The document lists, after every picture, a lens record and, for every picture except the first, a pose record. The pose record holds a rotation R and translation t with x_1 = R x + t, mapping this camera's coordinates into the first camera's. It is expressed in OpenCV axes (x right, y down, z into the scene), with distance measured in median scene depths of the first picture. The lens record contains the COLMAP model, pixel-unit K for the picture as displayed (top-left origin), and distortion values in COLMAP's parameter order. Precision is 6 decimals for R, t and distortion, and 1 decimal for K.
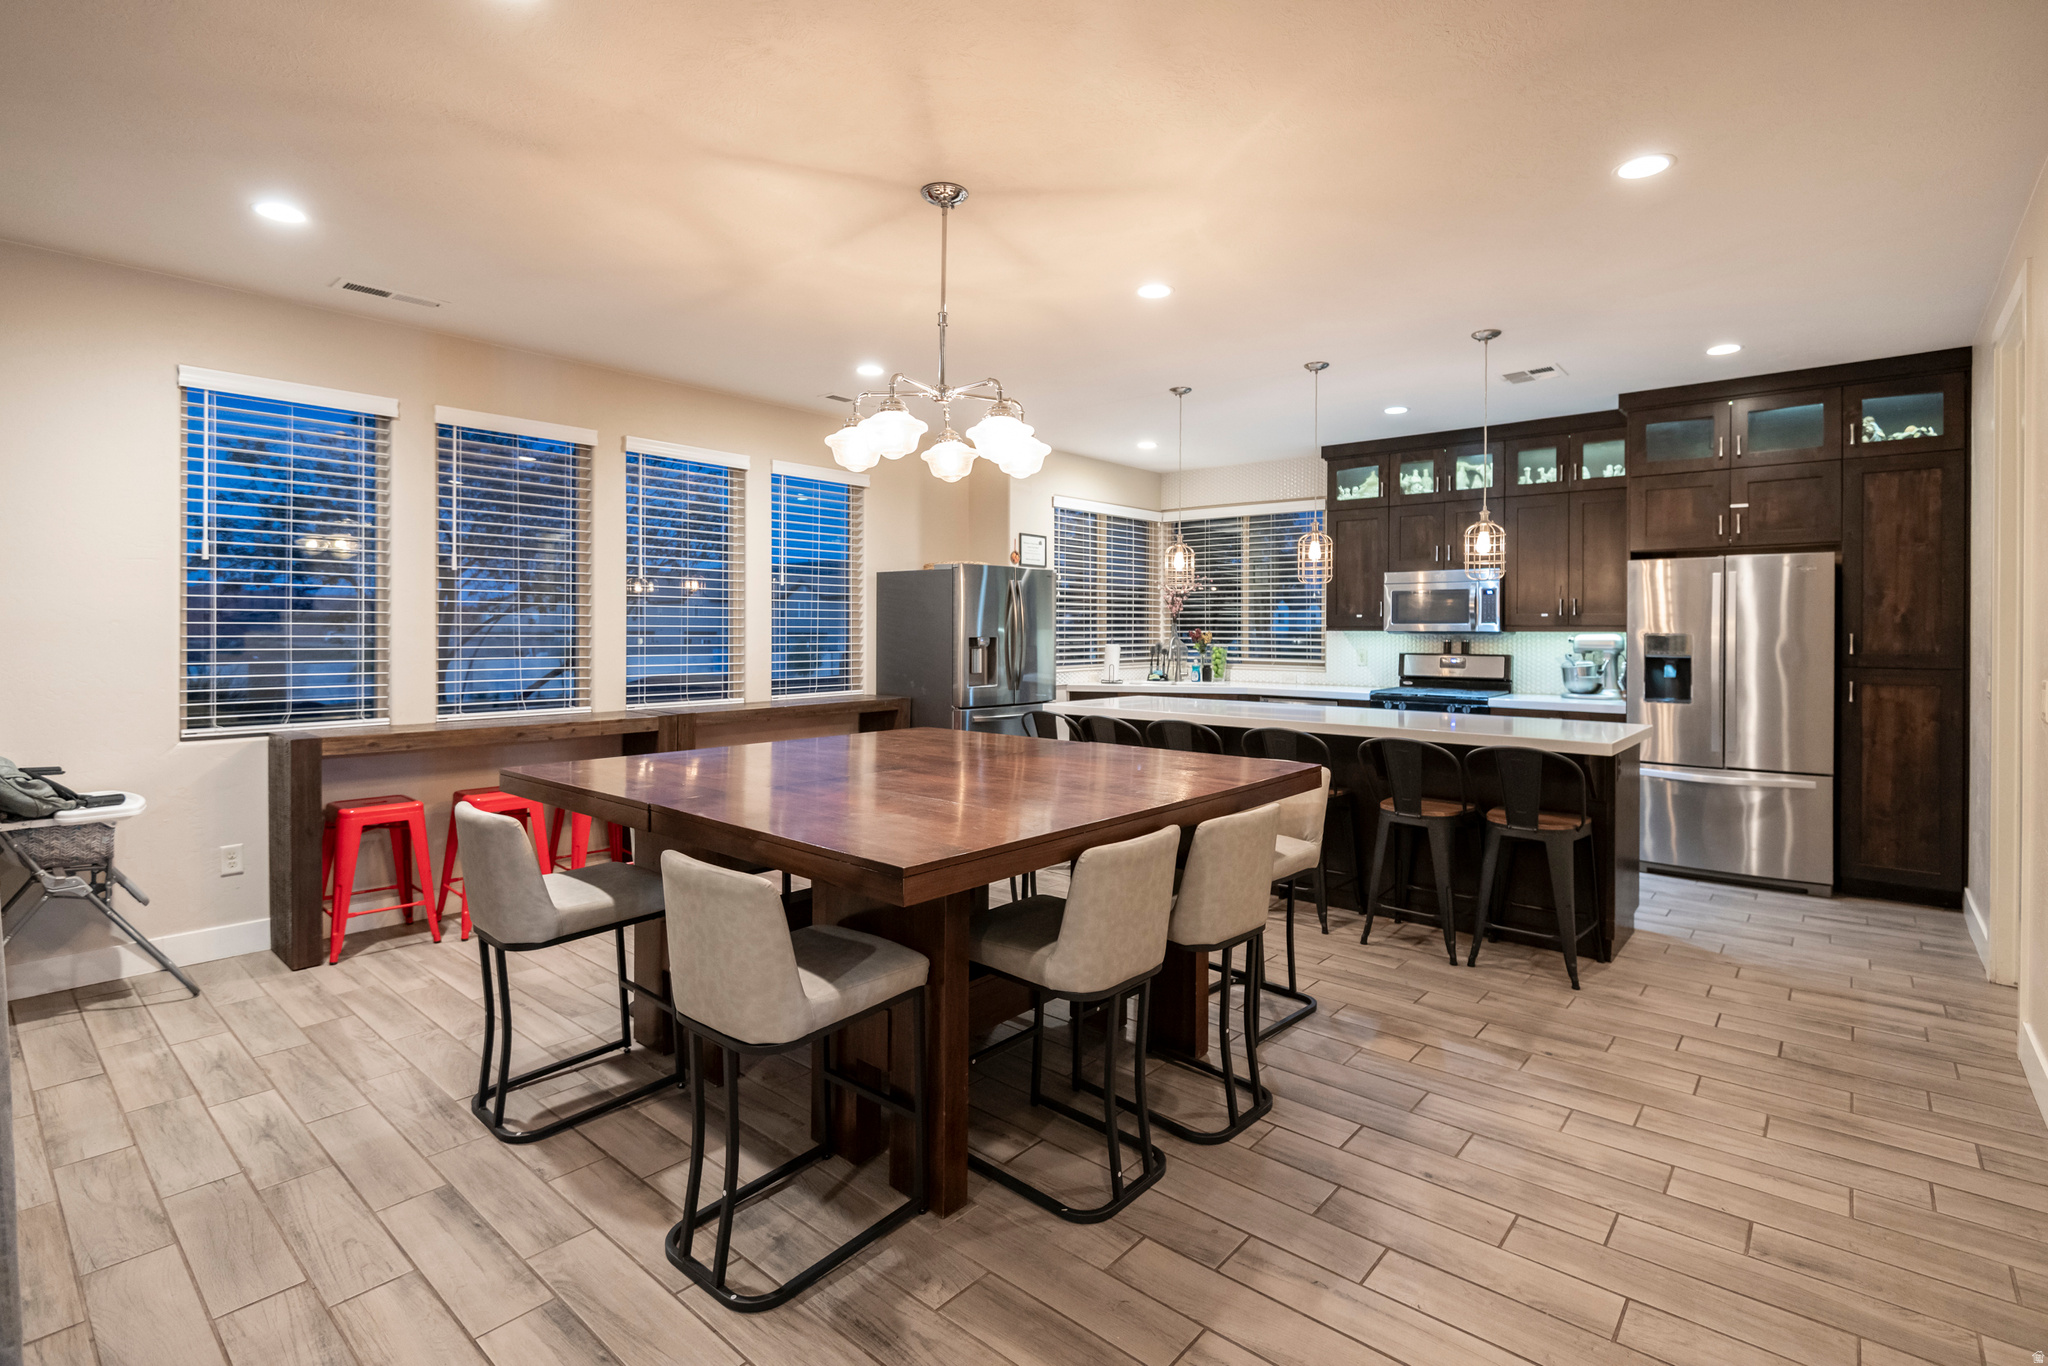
lens RADIAL K [[938.8, 0, 1021.8], [0, 938.8, 631.3], [0, 0, 1]] dist [-0.001992, -0.001796]
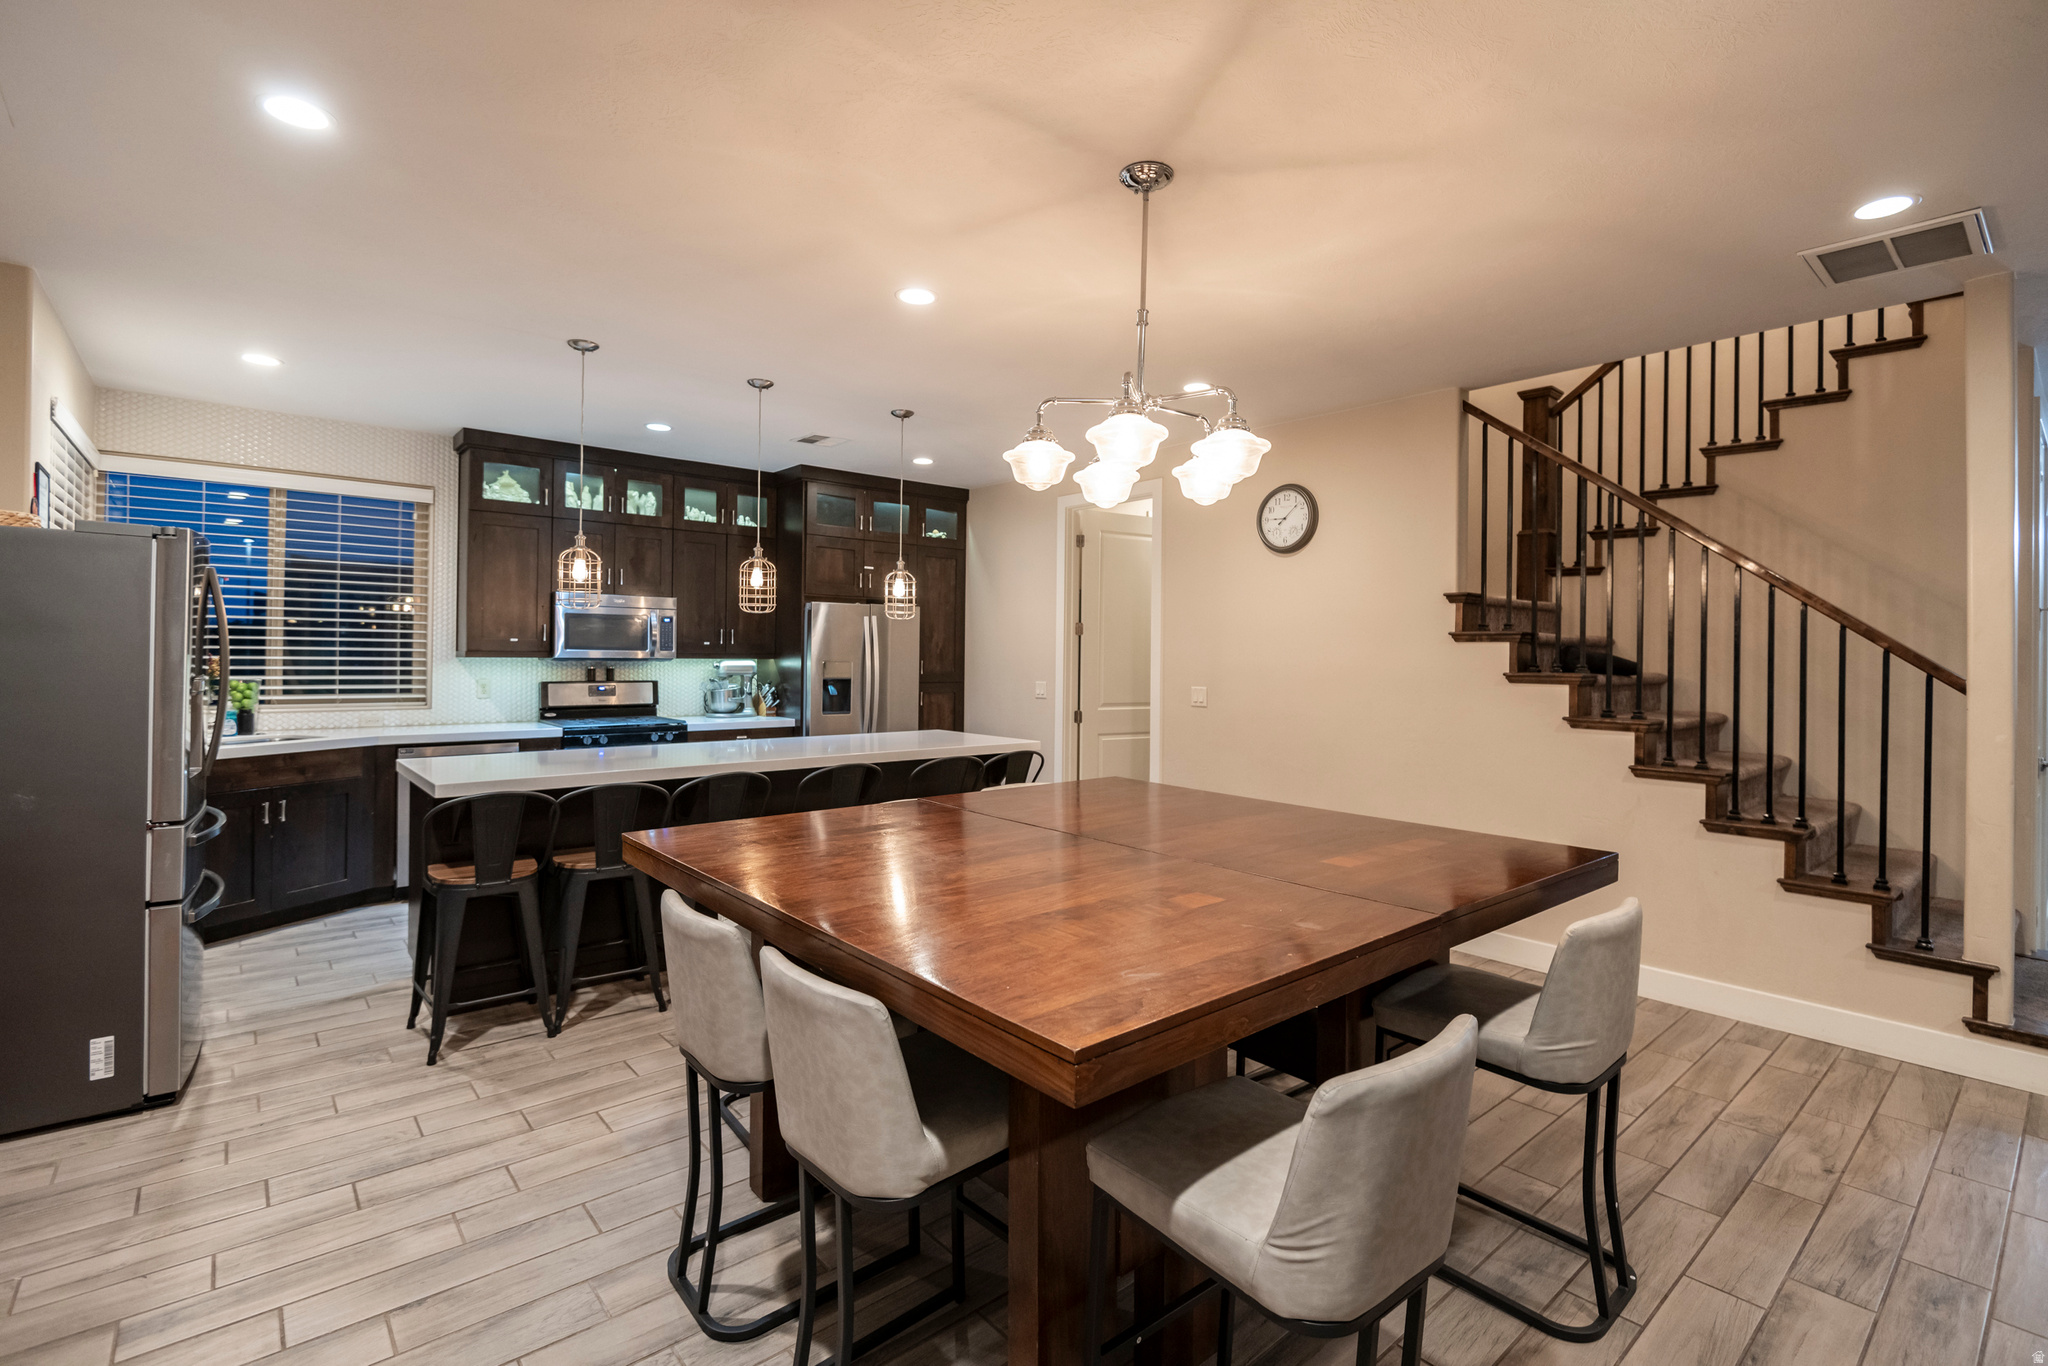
lens RADIAL K [[938.8, 0, 1023.2], [0, 938.8, 669.4], [0, 0, 1]] dist [-0.001992, -0.001796]
pose [[0.154728, -0.016324, 0.987822, -0.446672], [-0.006289, 0.999827, 0.017507, -0.008226], [-0.987937, -0.008921, 0.154599, 0.445330]]
